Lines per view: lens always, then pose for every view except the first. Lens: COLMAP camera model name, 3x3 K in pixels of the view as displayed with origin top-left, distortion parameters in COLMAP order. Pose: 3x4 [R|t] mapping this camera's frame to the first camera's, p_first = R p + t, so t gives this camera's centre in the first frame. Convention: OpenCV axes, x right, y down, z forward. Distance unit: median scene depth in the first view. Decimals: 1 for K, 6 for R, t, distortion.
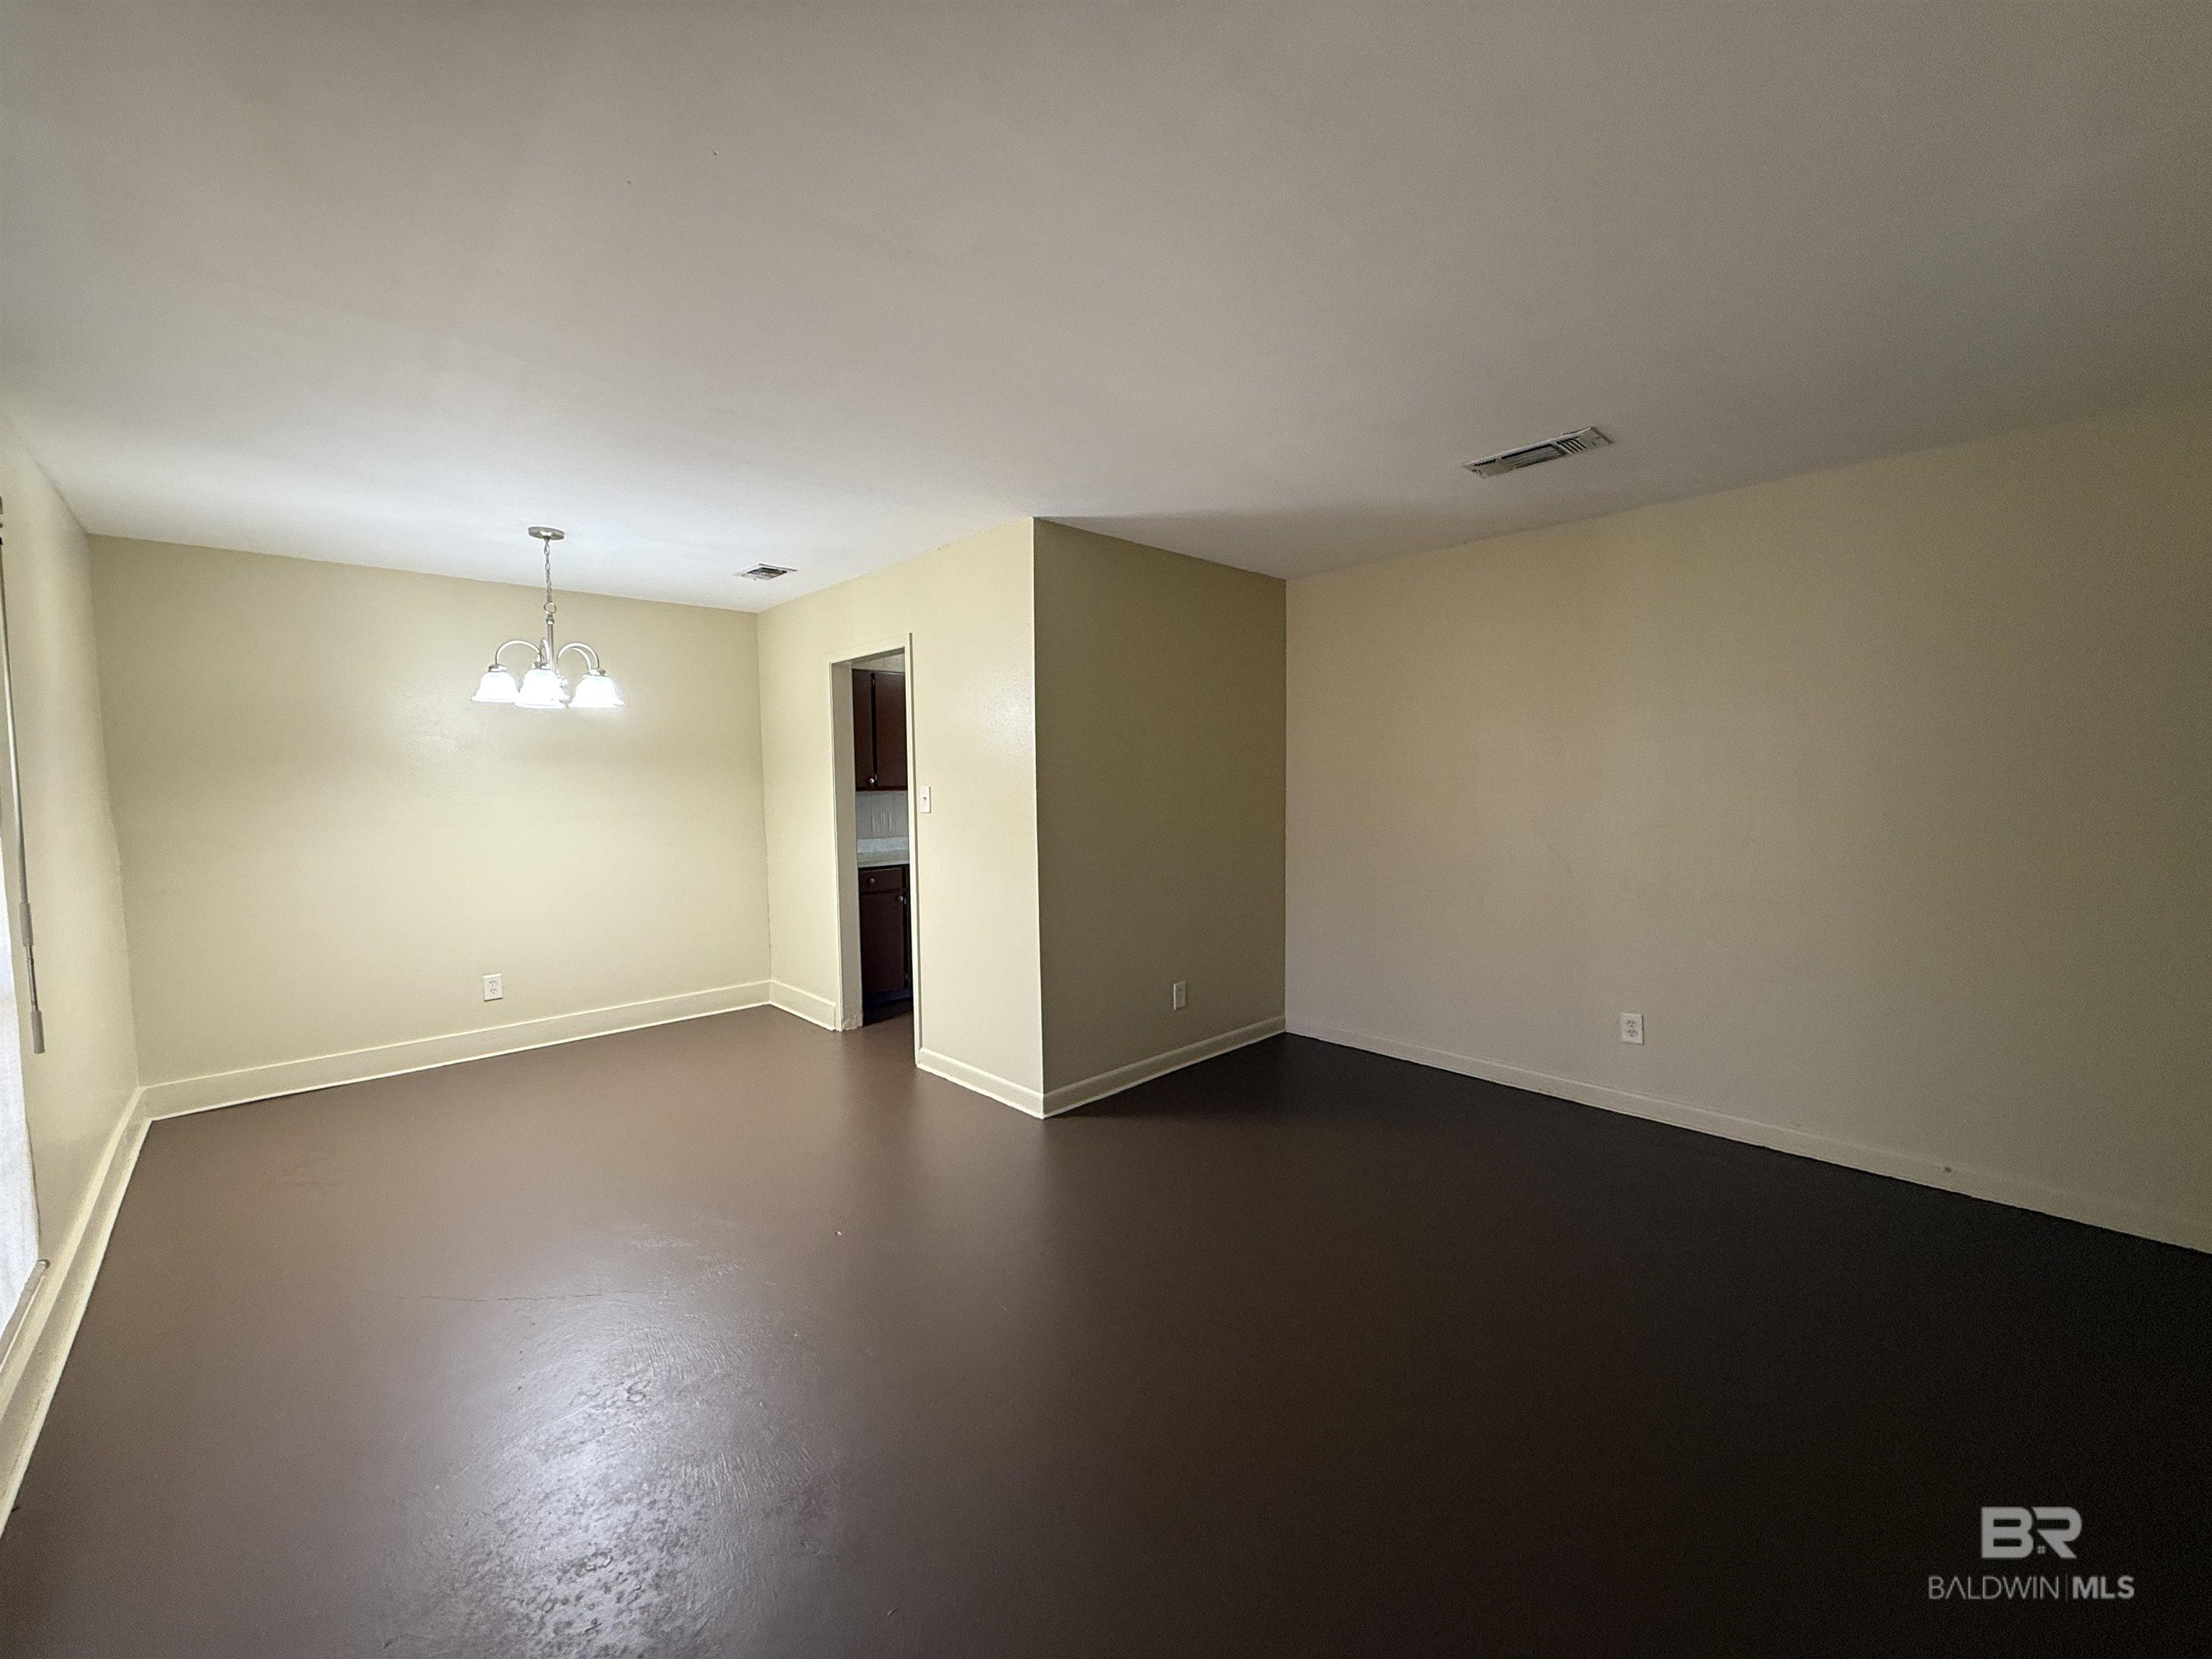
lens RADIAL K [[886.5, 0, 1106.0], [0, 886.5, 829.5], [0, 0, 1]] dist [-0.001086, -0.000539]
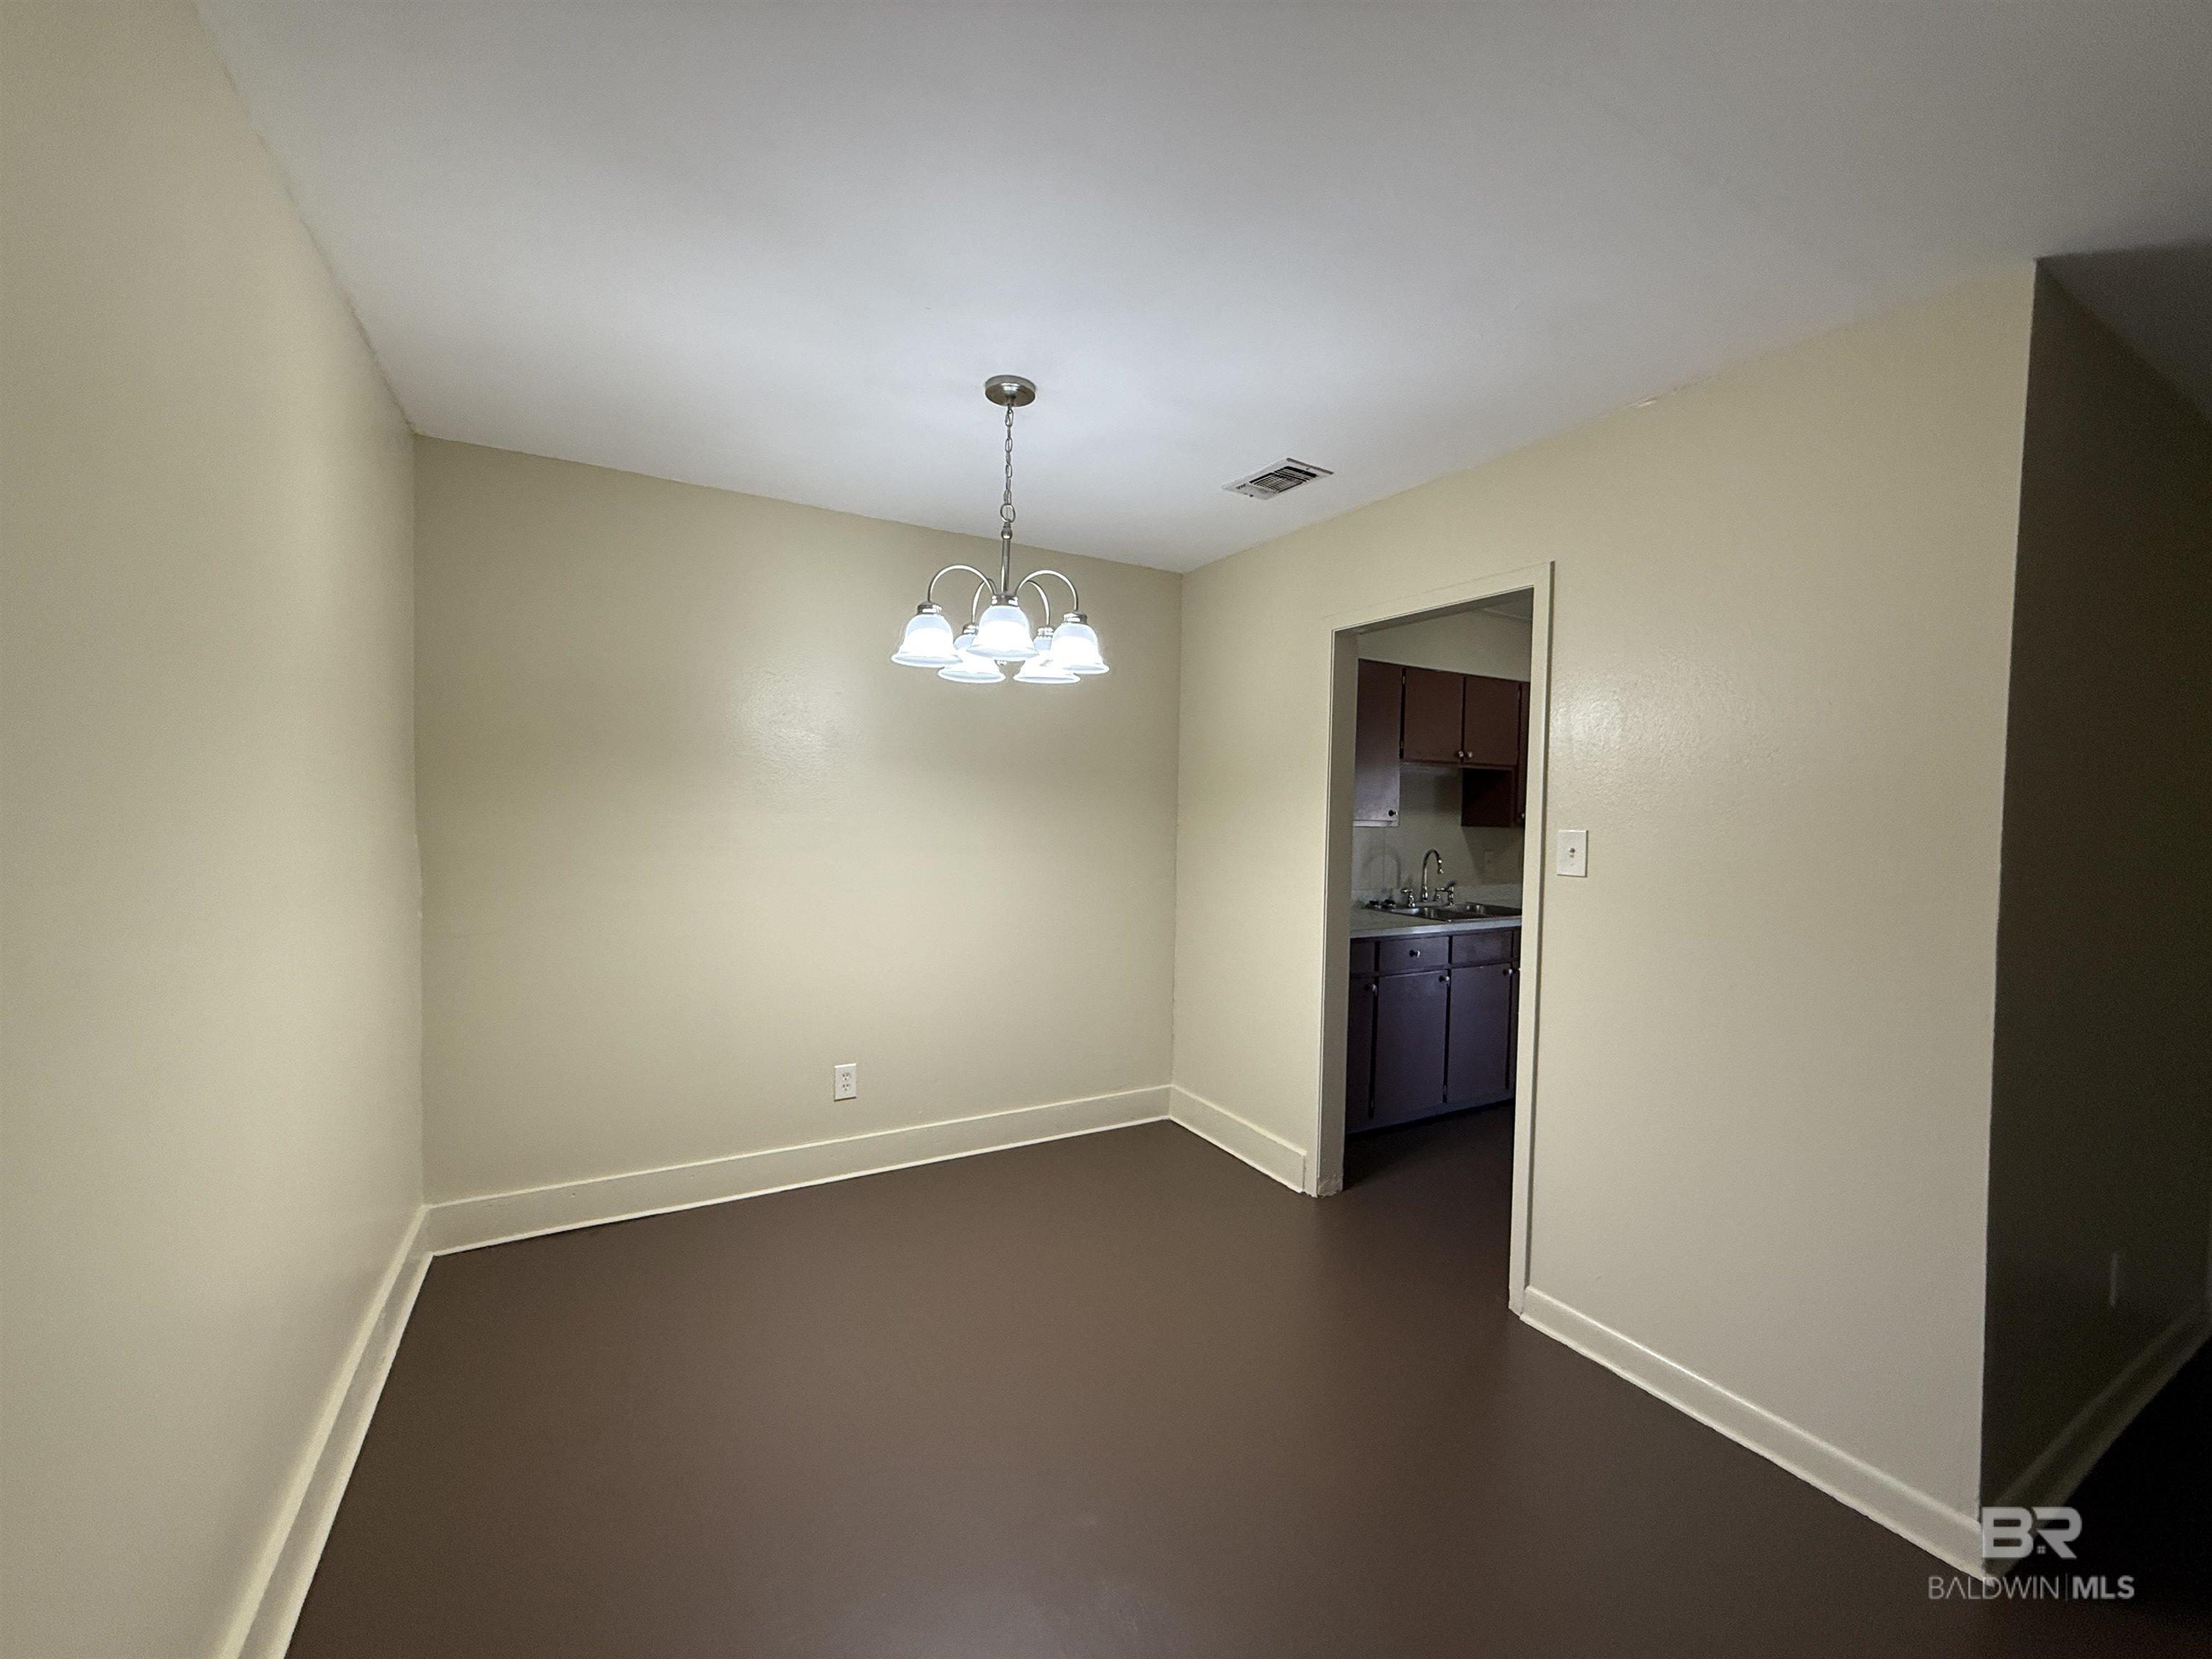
lens RADIAL K [[882.5, 0, 1094.8], [0, 882.5, 827.4], [0, 0, 1]] dist [-0.000886, 0.000492]
pose [[0.968699, 0.042204, -0.244625, -0.362474], [-0.050661, 0.998313, -0.028380, -0.018170], [0.243014, 0.039884, 0.969202, 0.383031]]
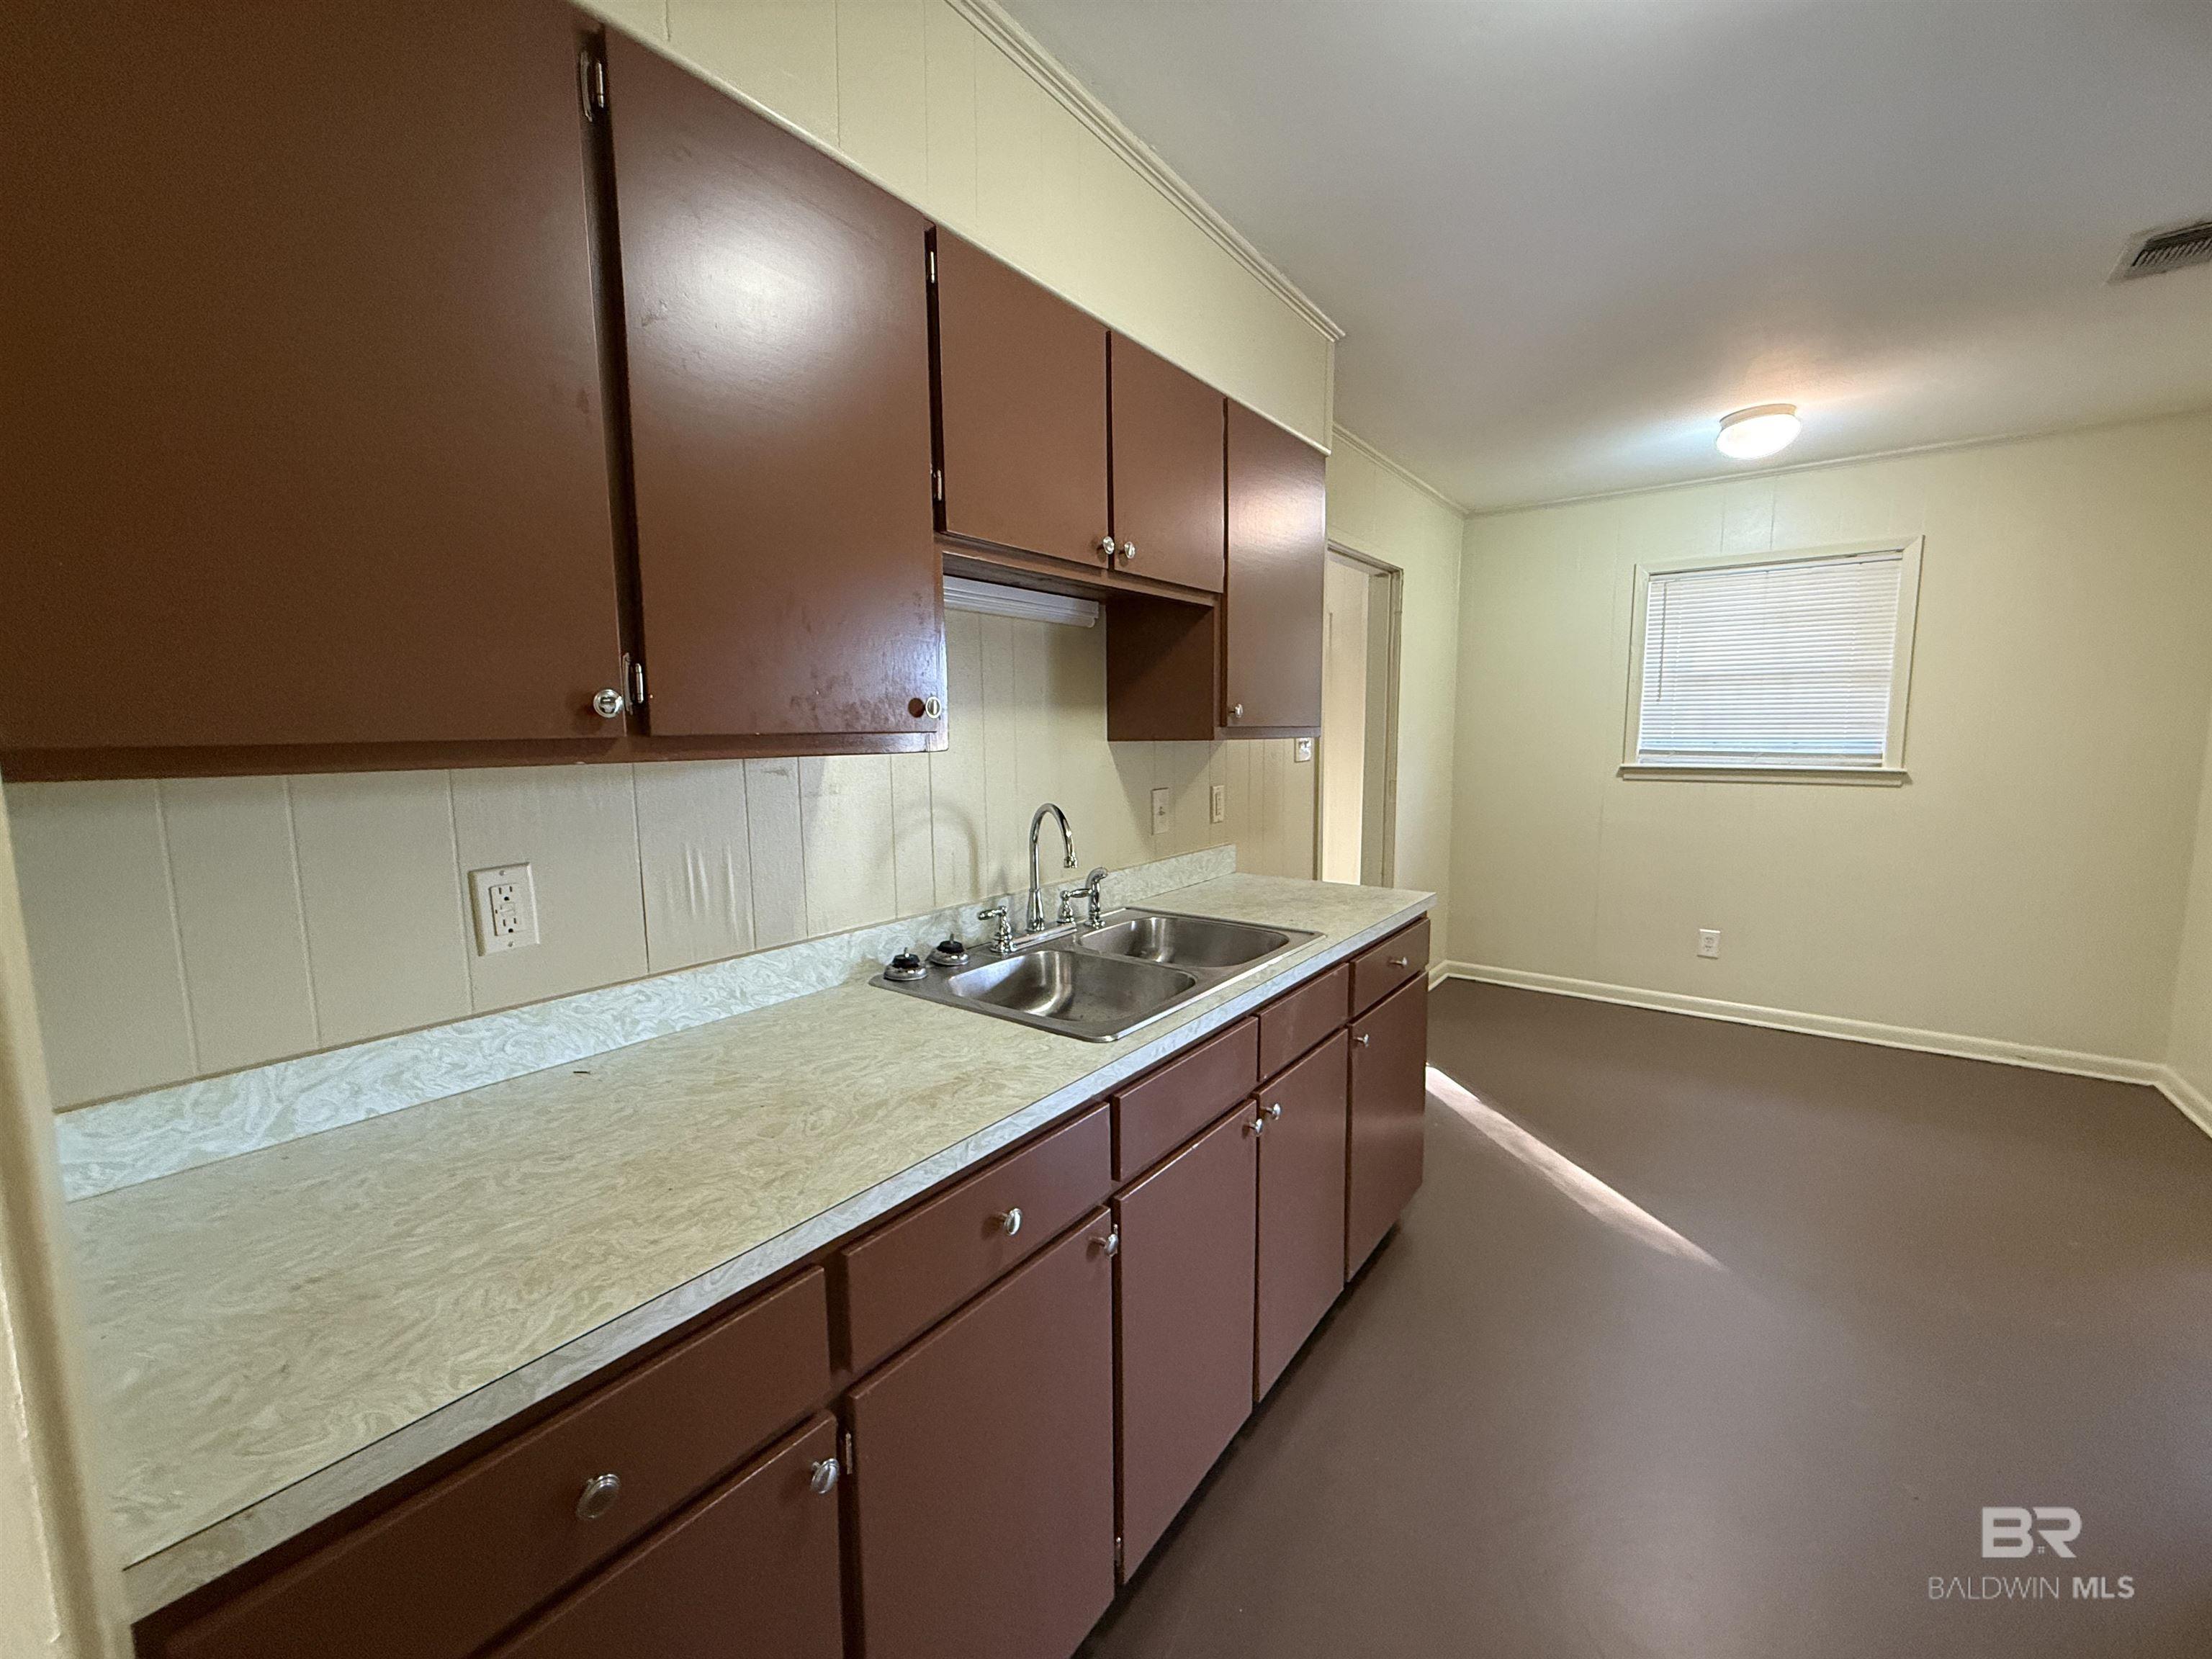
lens RADIAL K [[882.5, 0, 1094.8], [0, 882.5, 827.4], [0, 0, 1]] dist [-0.000886, 0.000492]
pose [[0.986721, -0.018224, 0.161398, -0.307552], [0.009346, 0.998410, 0.055594, -0.040374], [-0.162155, -0.053347, 0.985322, 0.823967]]
